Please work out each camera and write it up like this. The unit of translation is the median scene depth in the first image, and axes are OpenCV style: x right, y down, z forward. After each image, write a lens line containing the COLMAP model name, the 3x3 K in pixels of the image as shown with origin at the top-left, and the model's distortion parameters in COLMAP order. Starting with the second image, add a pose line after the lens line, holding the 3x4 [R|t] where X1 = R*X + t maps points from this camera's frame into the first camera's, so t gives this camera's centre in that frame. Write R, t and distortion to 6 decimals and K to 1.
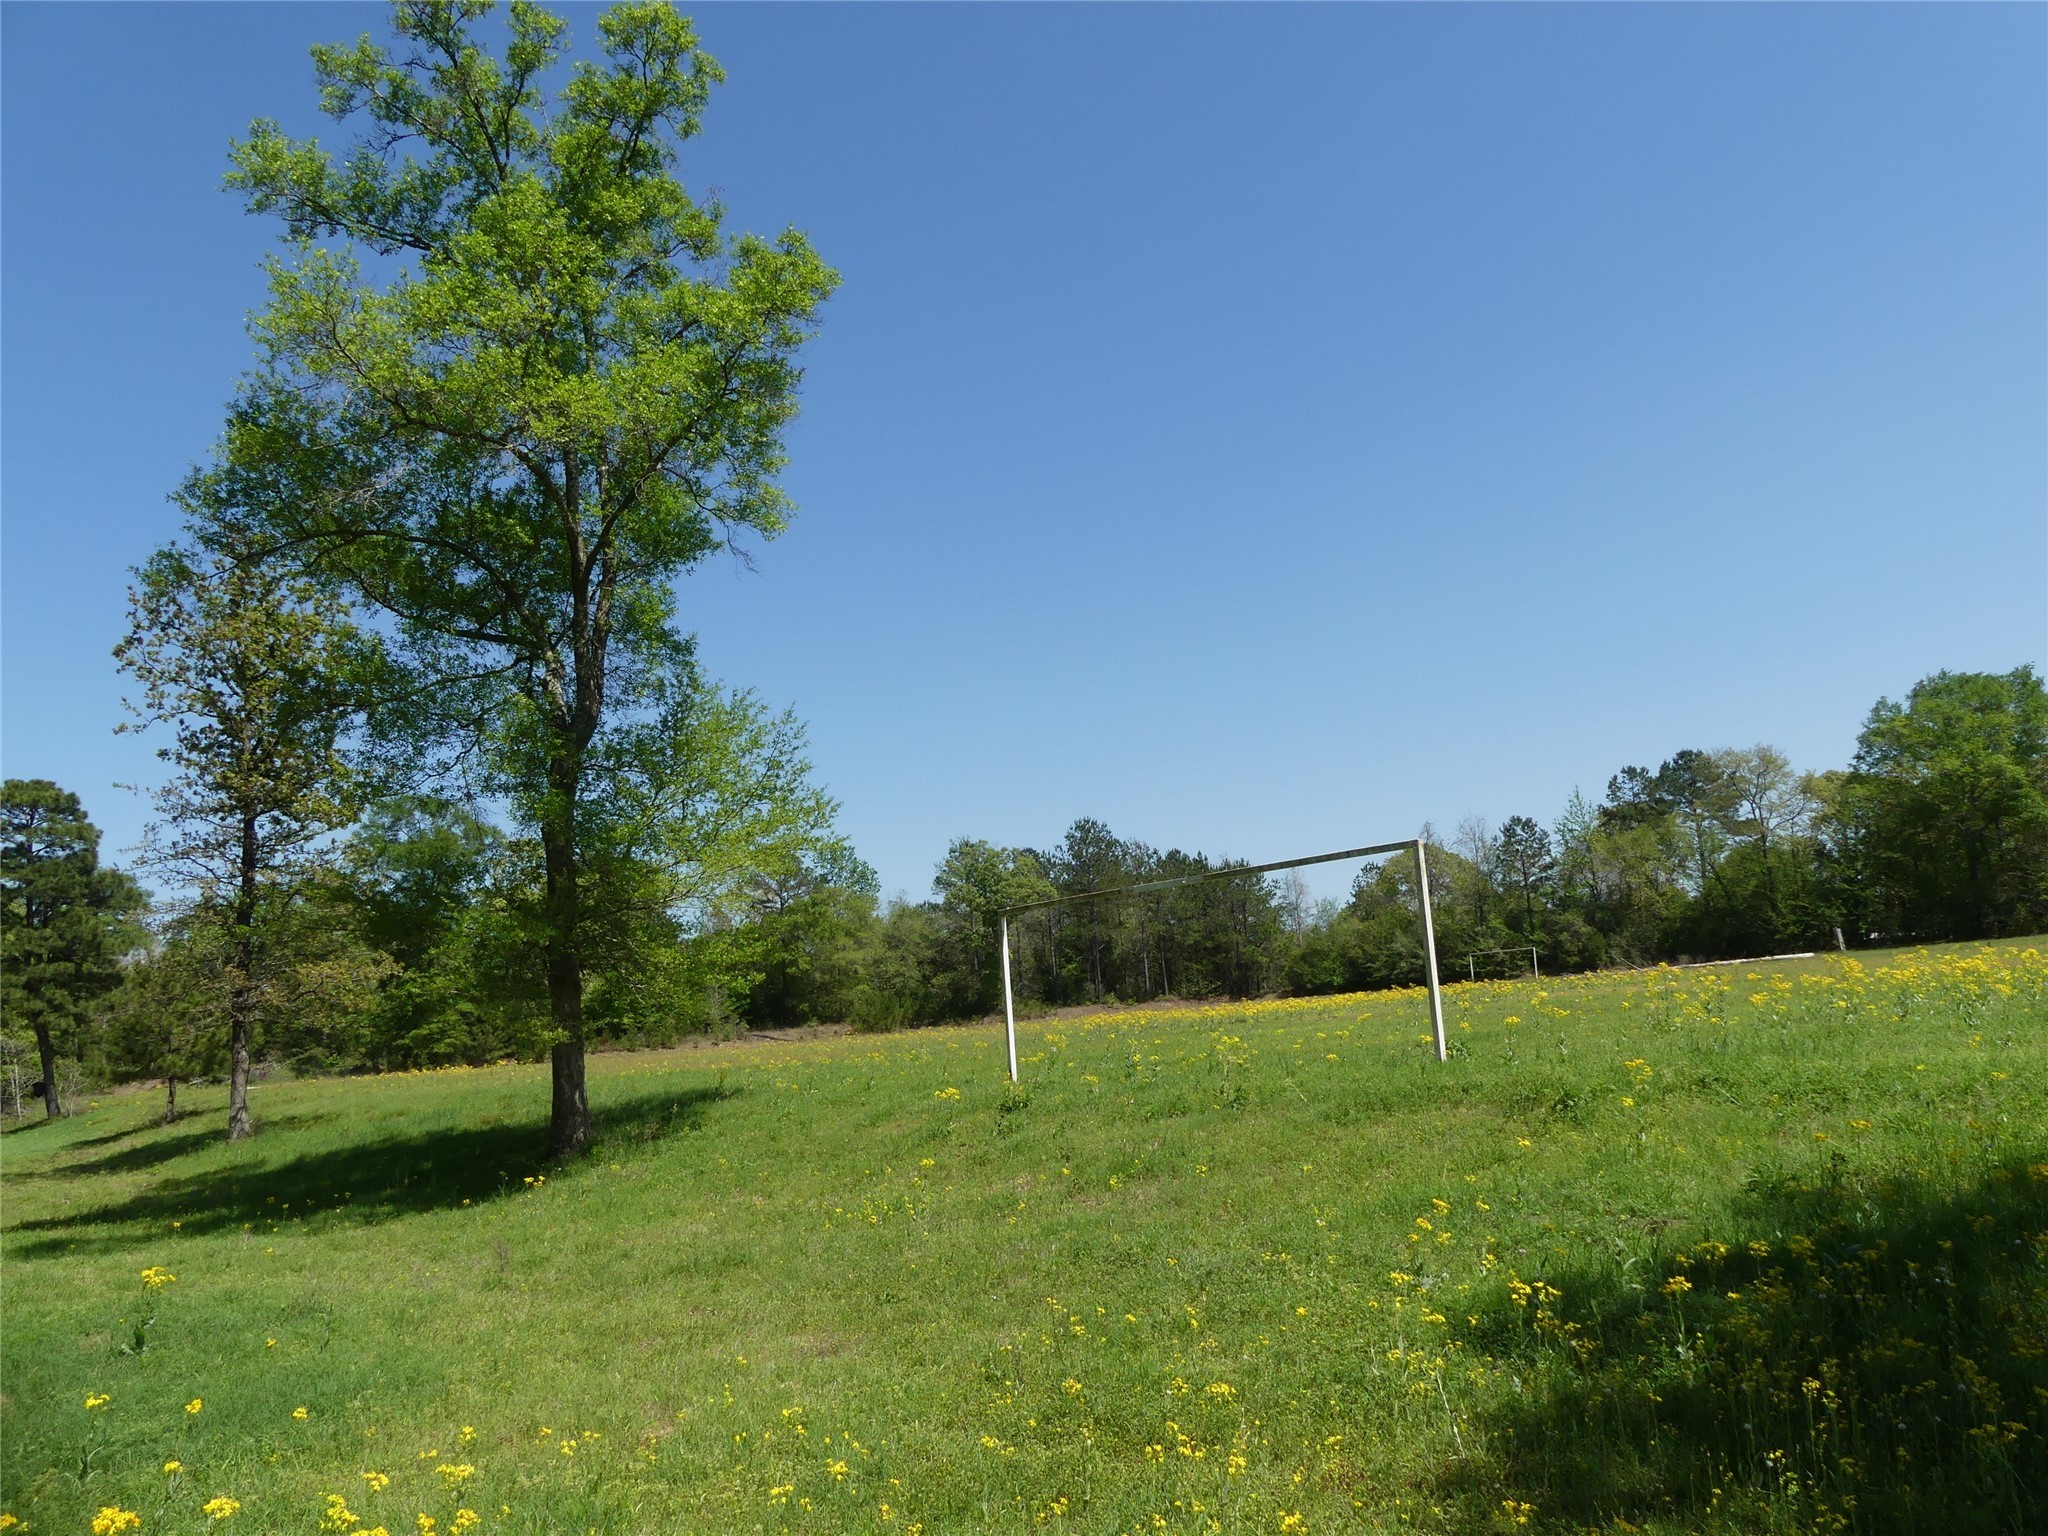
lens RADIAL K [[1511.8, 0, 1022.1], [0, 1511.8, 769.5], [0, 0, 1]] dist [-0.022509, -0.001457]
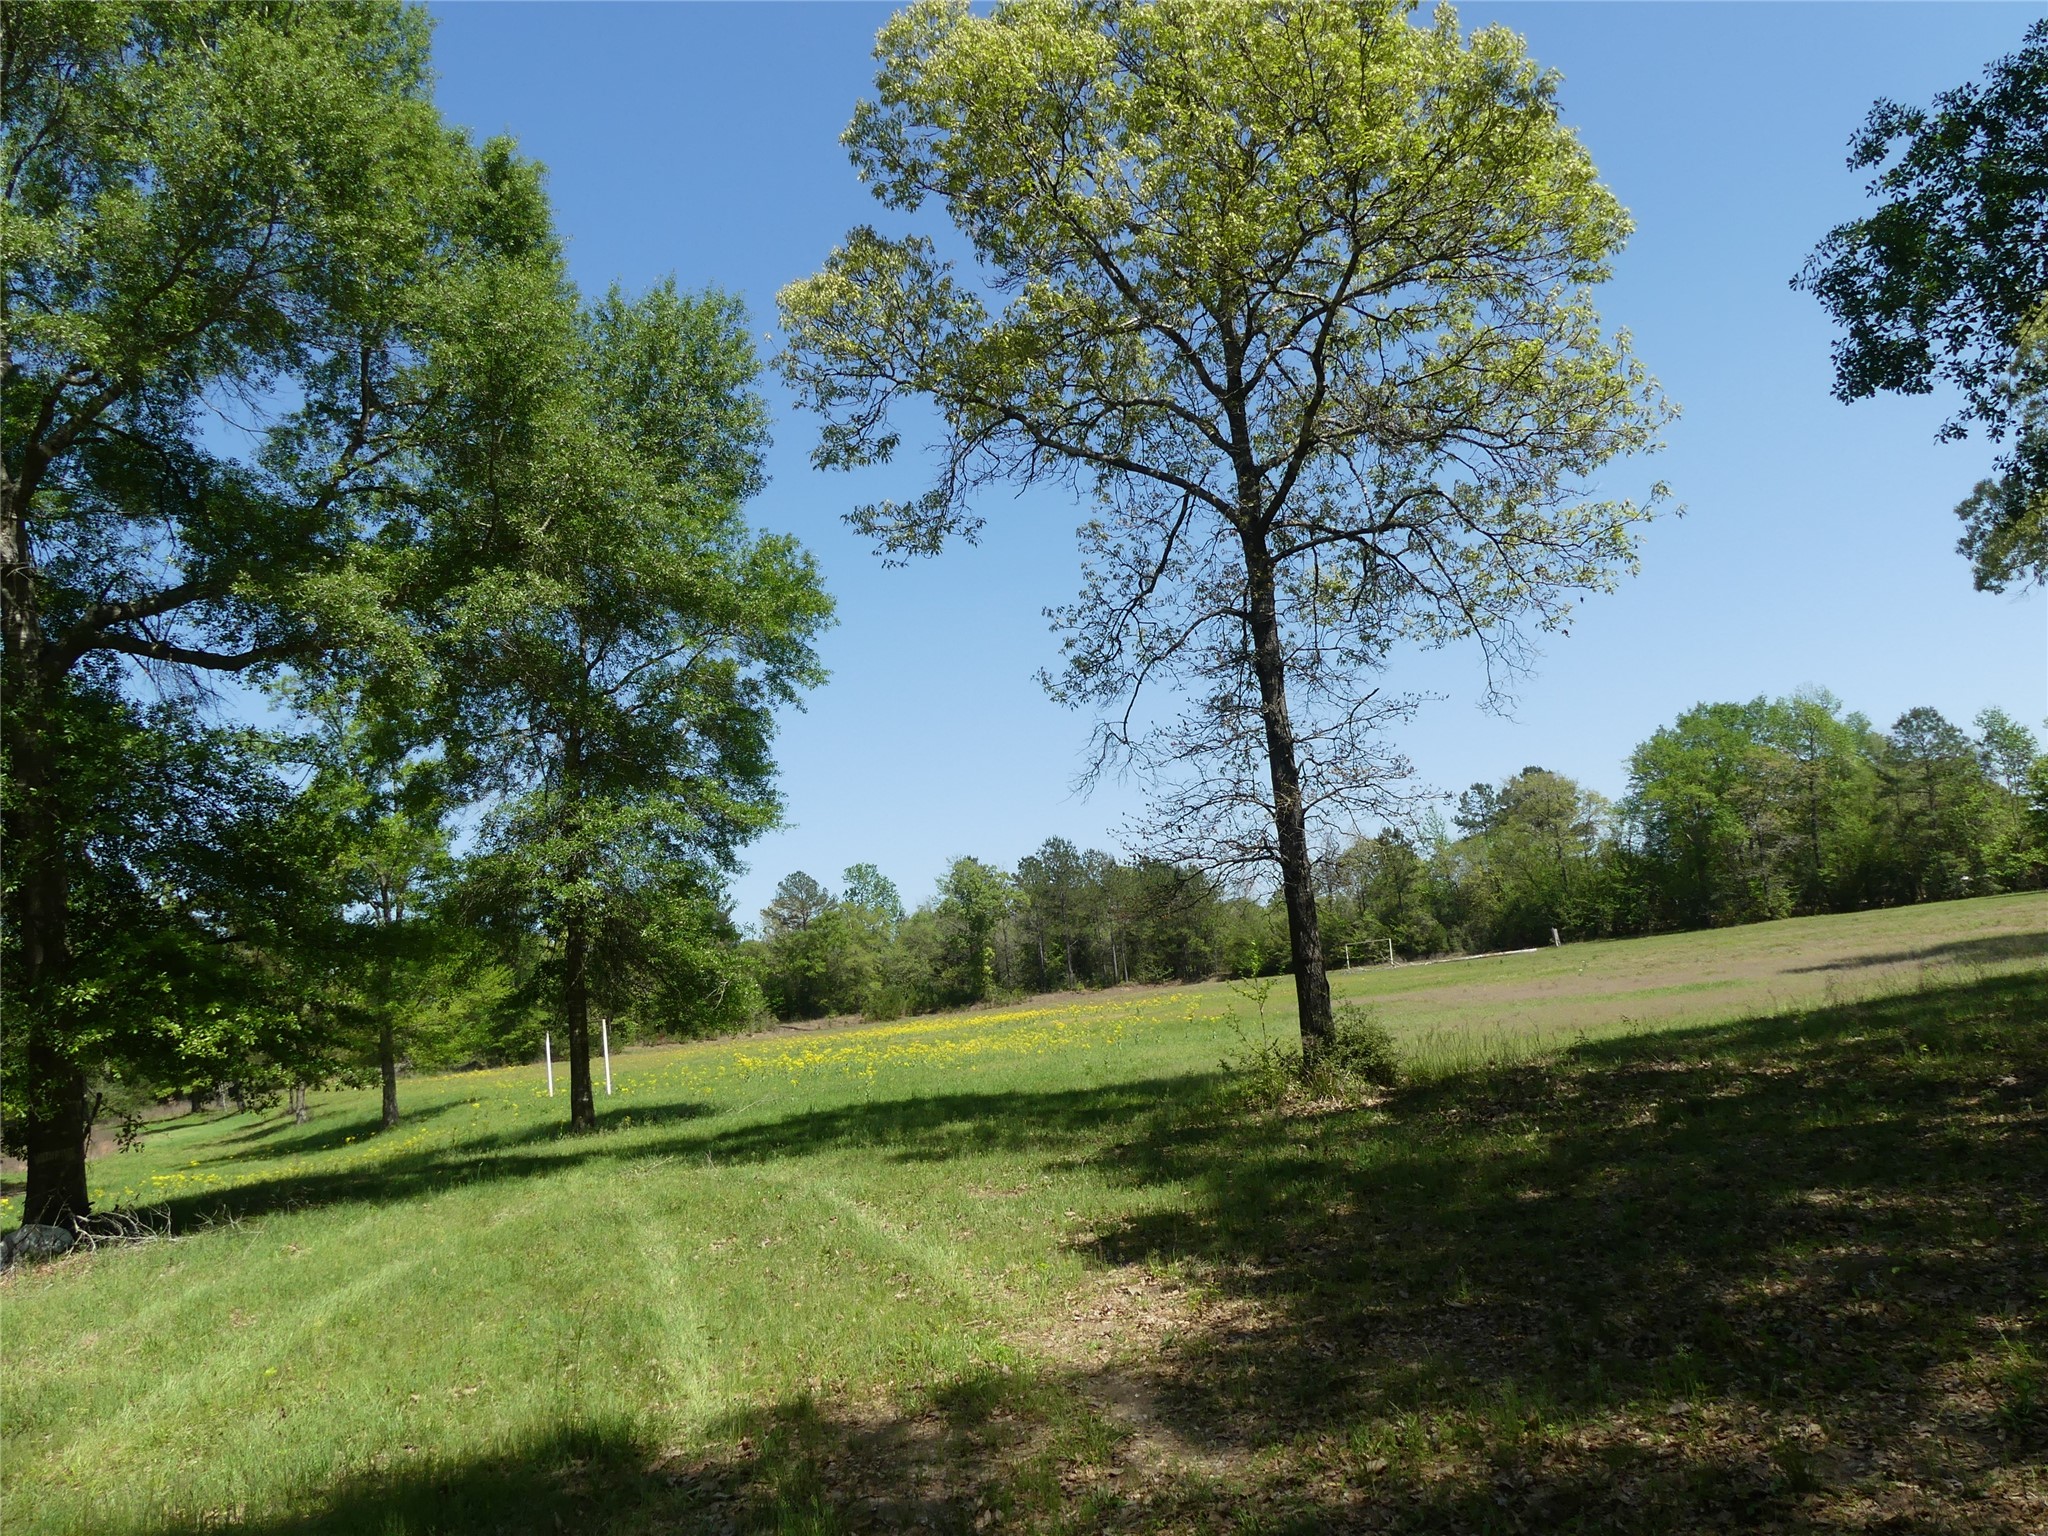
lens RADIAL K [[1511.8, 0, 1029.5], [0, 1511.8, 765.7], [0, 0, 1]] dist [-0.022509, -0.001457]
pose [[0.994290, -0.046498, -0.096047, 0.152108], [0.048794, 0.998573, 0.021695, -0.055657], [0.094901, -0.026258, 0.995140, -0.214187]]
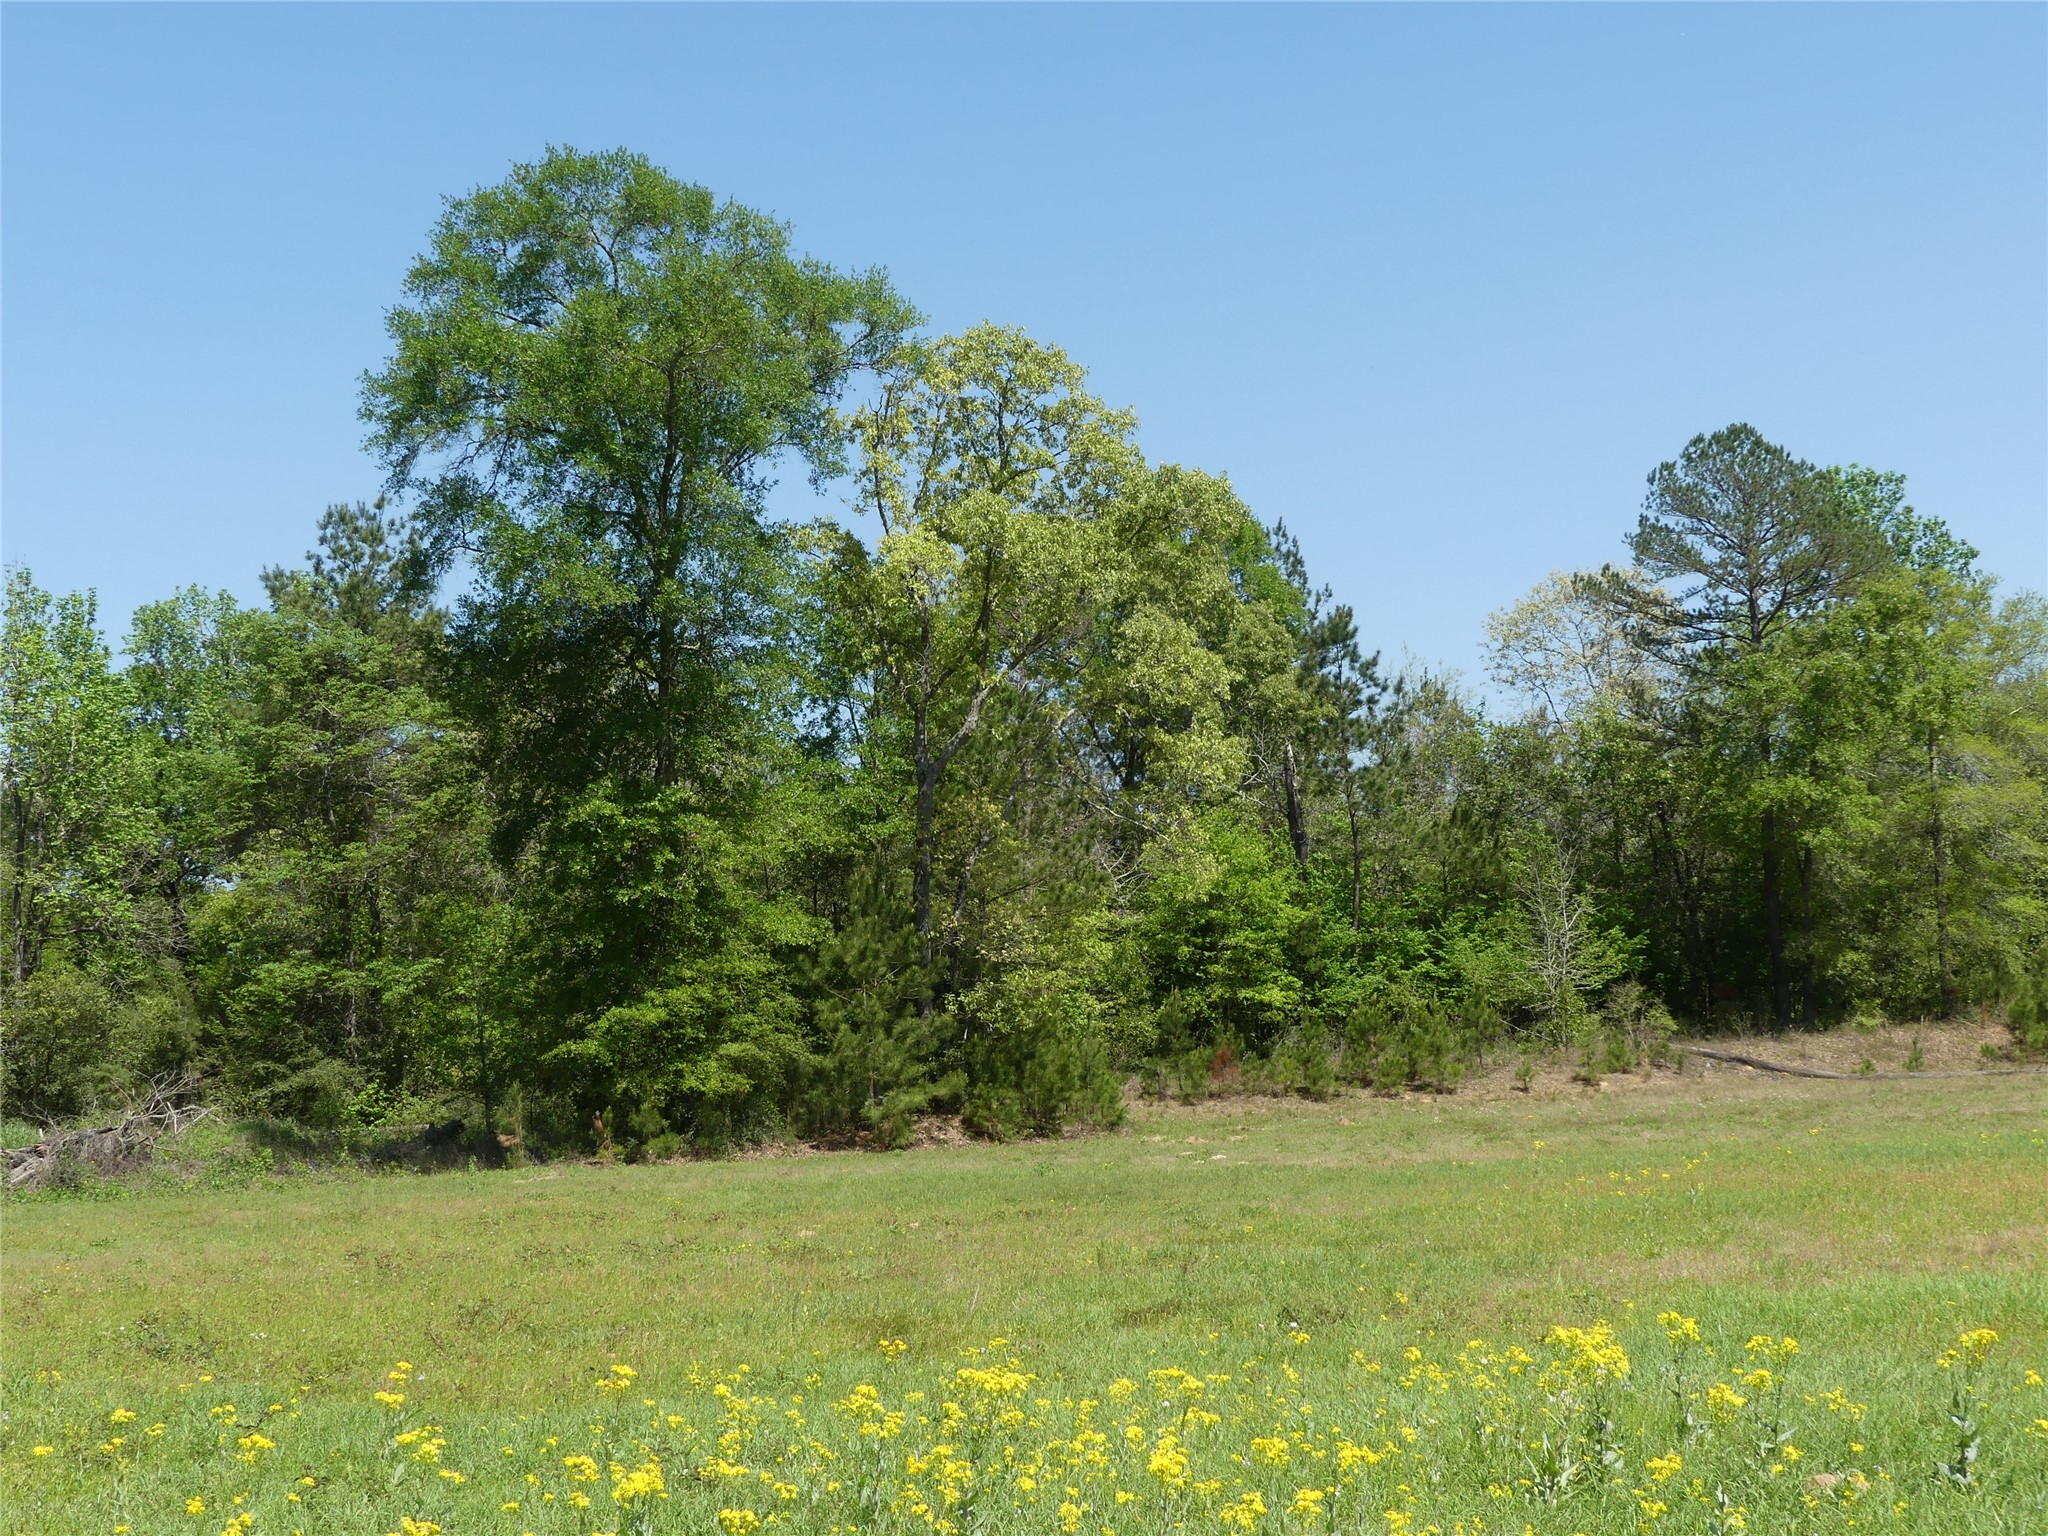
lens RADIAL K [[3105.6, 0, 1019.8], [0, 3105.6, 766.7], [0, 0, 1]] dist [0.014458, 0.000000]
pose [[0.967832, 0.002939, -0.251579, -0.148604], [0.017890, 0.996597, 0.080468, 0.066484], [0.250959, -0.082380, 0.964486, 0.371973]]
